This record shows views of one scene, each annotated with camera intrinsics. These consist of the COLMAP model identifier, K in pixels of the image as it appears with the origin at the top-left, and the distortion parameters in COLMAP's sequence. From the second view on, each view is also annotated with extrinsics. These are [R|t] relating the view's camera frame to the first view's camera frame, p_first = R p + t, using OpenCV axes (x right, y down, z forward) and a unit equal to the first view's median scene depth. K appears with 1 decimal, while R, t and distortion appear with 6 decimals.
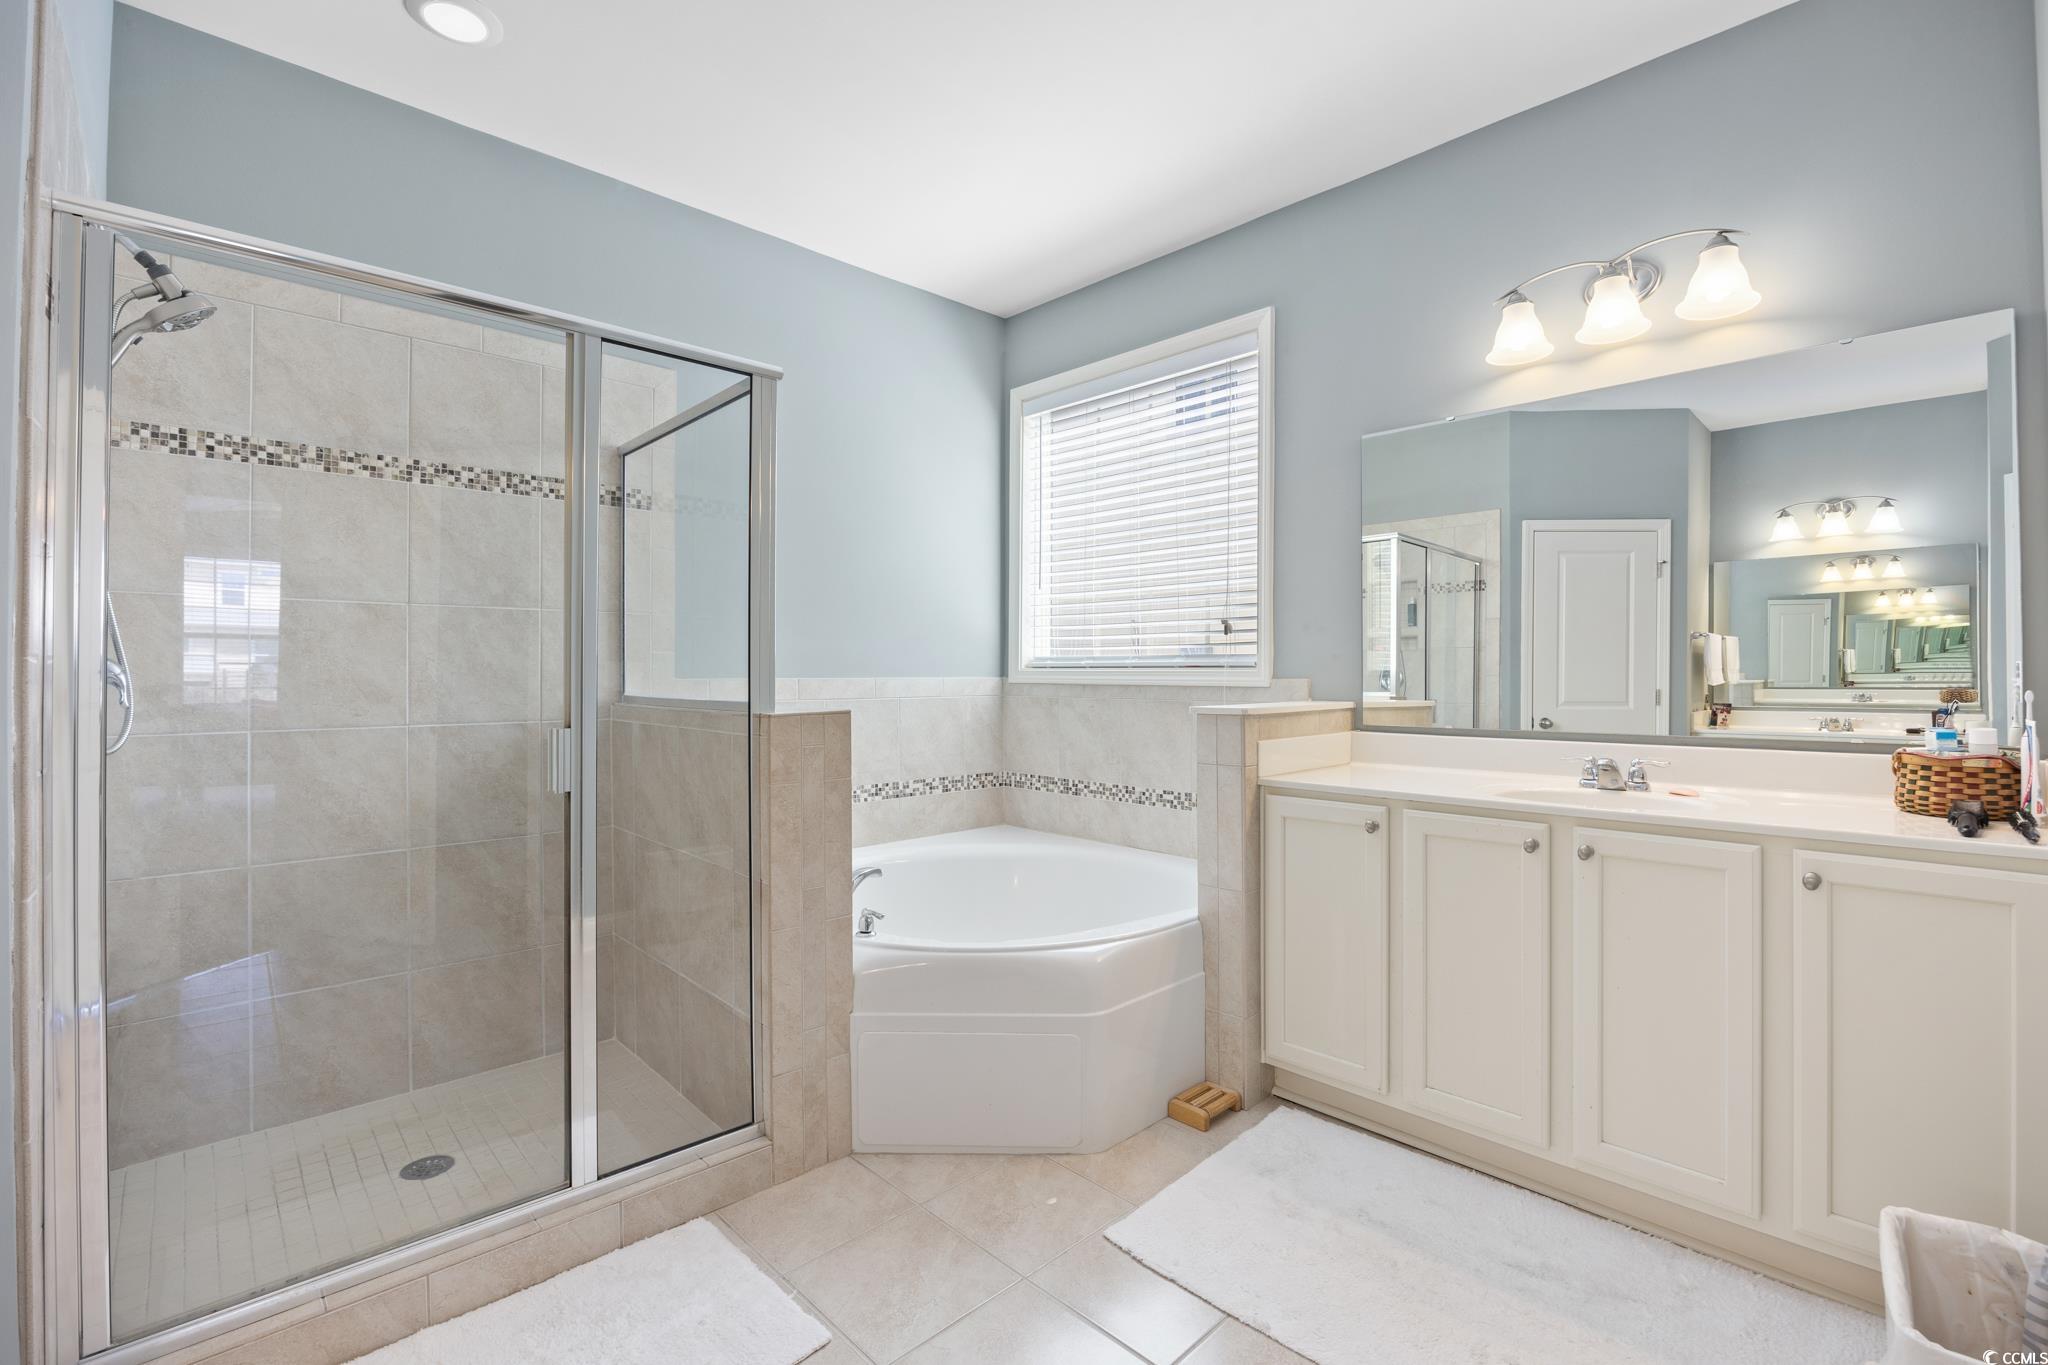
lens RADIAL K [[912.5, 0, 1027.1], [0, 912.5, 669.2], [0, 0, 1]] dist [-0.017505, 0.000243]
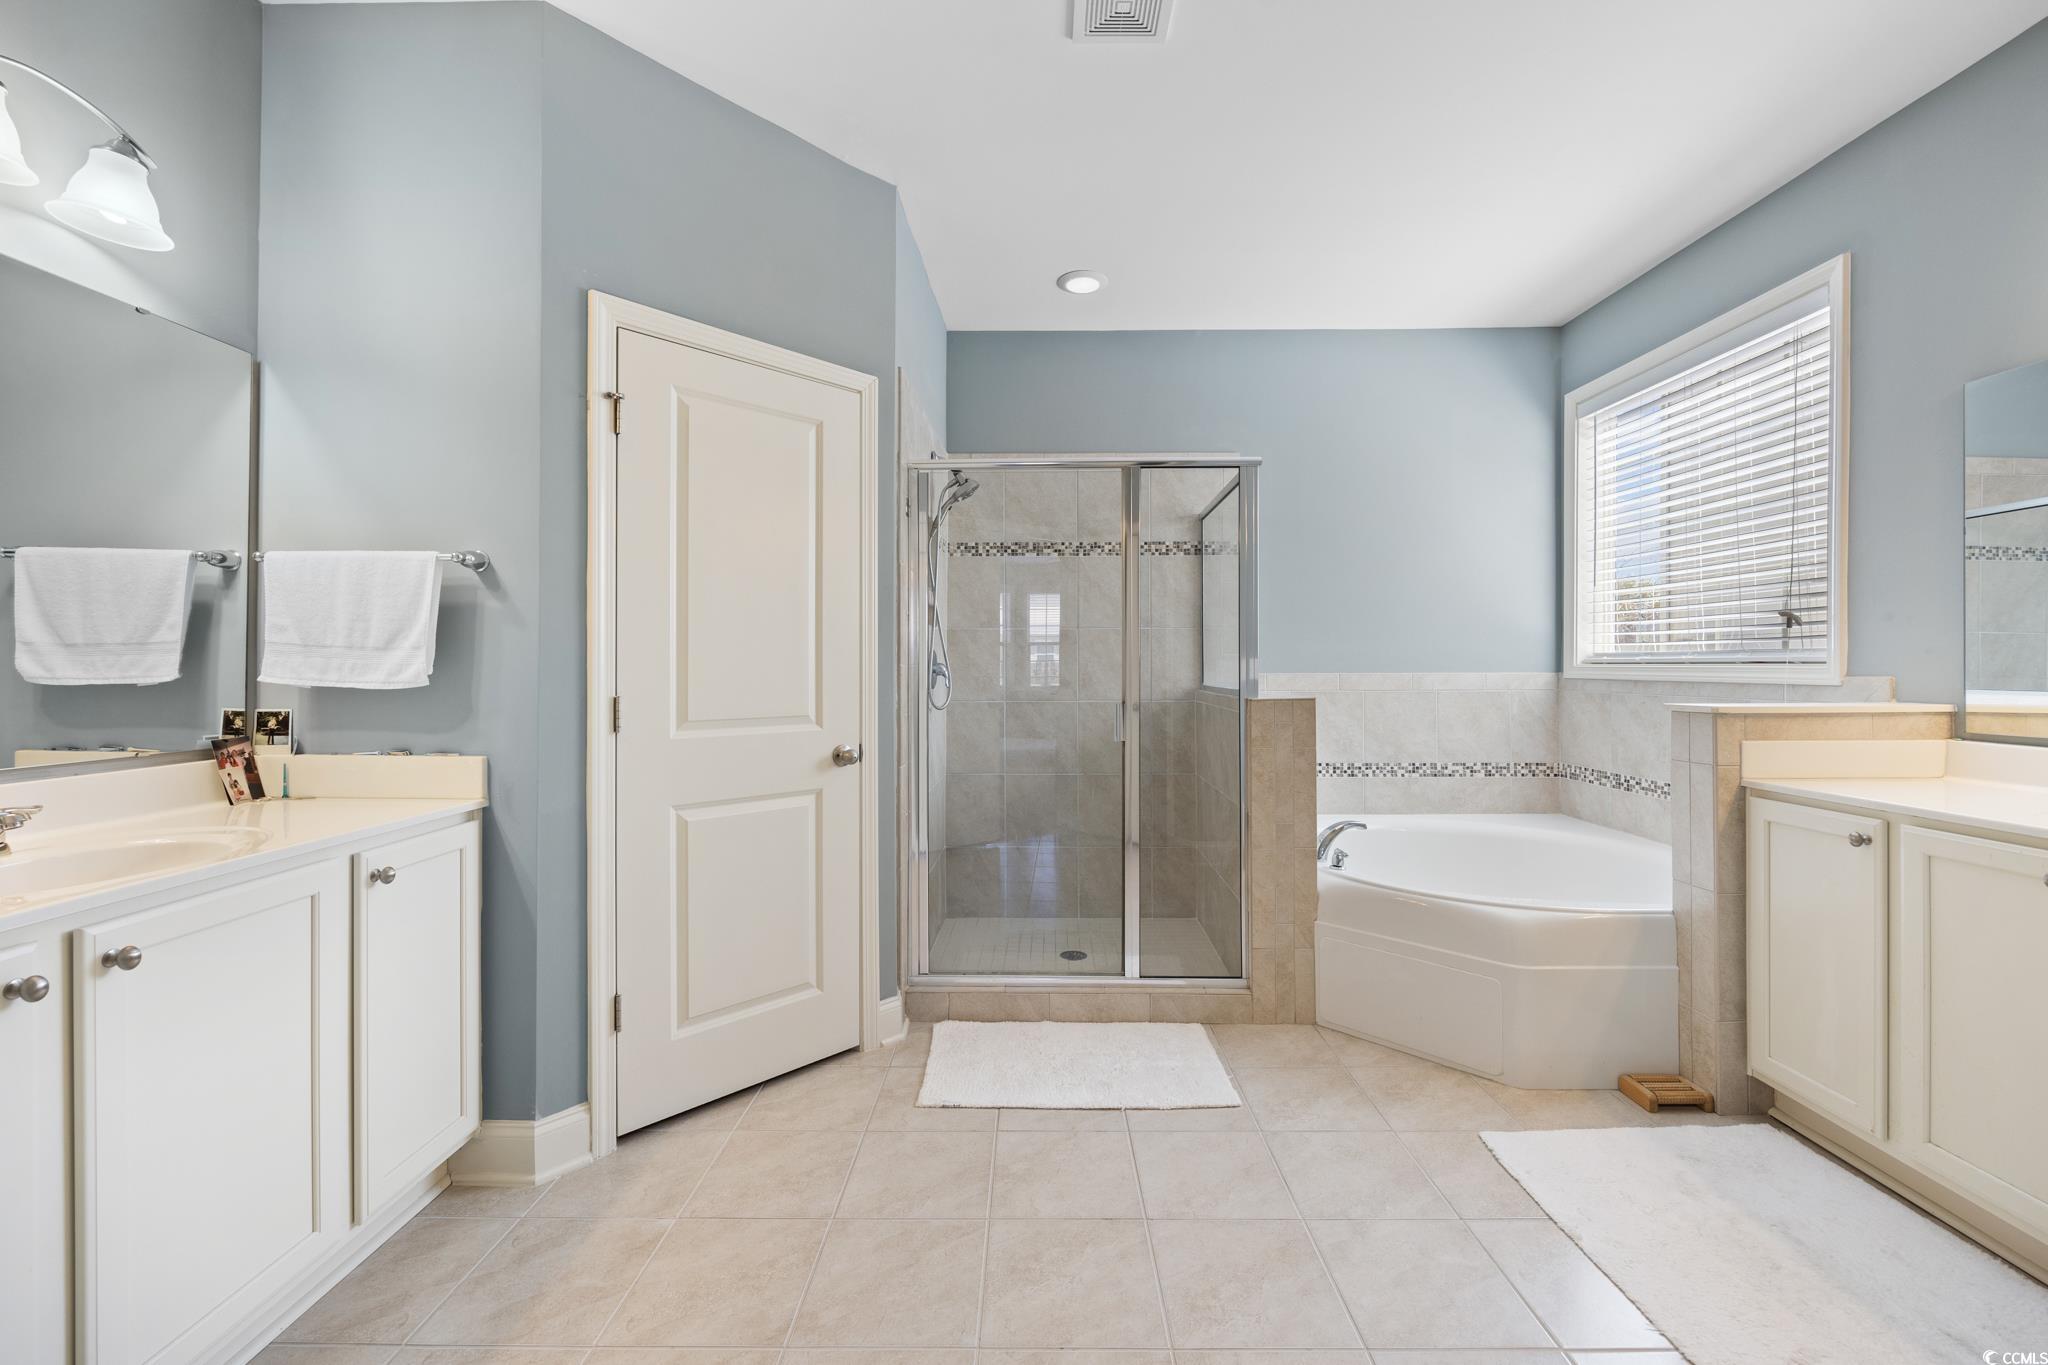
lens RADIAL K [[843.6, 0, 1028.2], [0, 843.6, 670.1], [0, 0, 1]] dist [-0.001945, 0.000022]
pose [[0.706251, 0.002149, -0.707958, 0.353255], [0.004988, 0.999955, 0.008012, -0.007582], [0.707944, -0.009189, 0.706209, -0.170352]]
